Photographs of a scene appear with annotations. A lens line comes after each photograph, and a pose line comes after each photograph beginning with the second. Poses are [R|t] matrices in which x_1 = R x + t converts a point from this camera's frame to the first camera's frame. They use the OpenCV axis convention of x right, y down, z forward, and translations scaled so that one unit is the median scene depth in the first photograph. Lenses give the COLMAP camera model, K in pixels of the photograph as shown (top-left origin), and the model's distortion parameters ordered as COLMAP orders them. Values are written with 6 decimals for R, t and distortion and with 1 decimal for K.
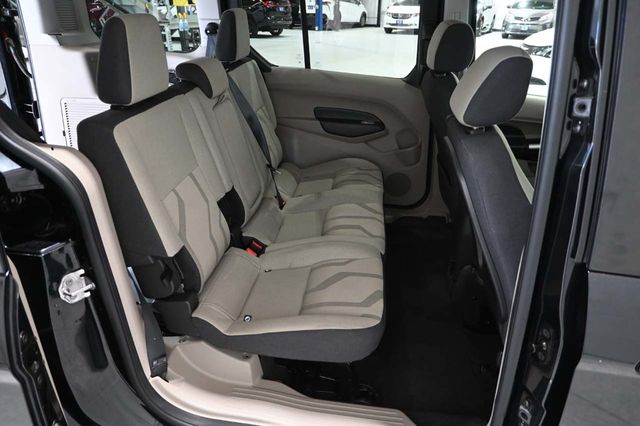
lens RADIAL K [[432.9, 0, 320.0], [0, 432.9, 213.0], [0, 0, 1]] dist [-0.003961, -0.001828]
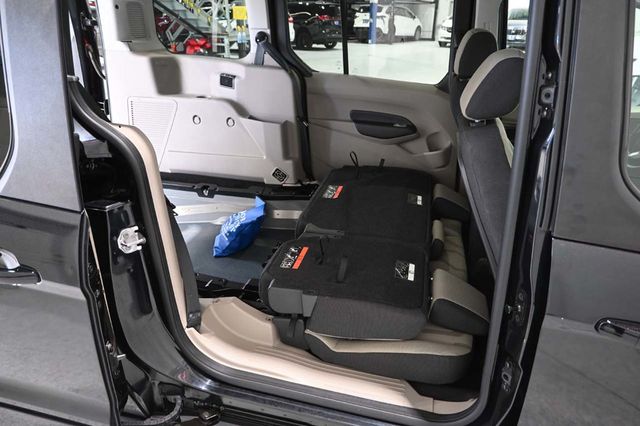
lens RADIAL K [[432.9, 0, 320.0], [0, 432.9, 213.0], [0, 0, 1]] dist [-0.003961, -0.001828]
pose [[0.992914, 0.047081, -0.109109, 0.079350], [-0.050031, 0.998448, -0.024462, 0.078861], [0.107788, 0.029748, 0.993729, -0.132348]]
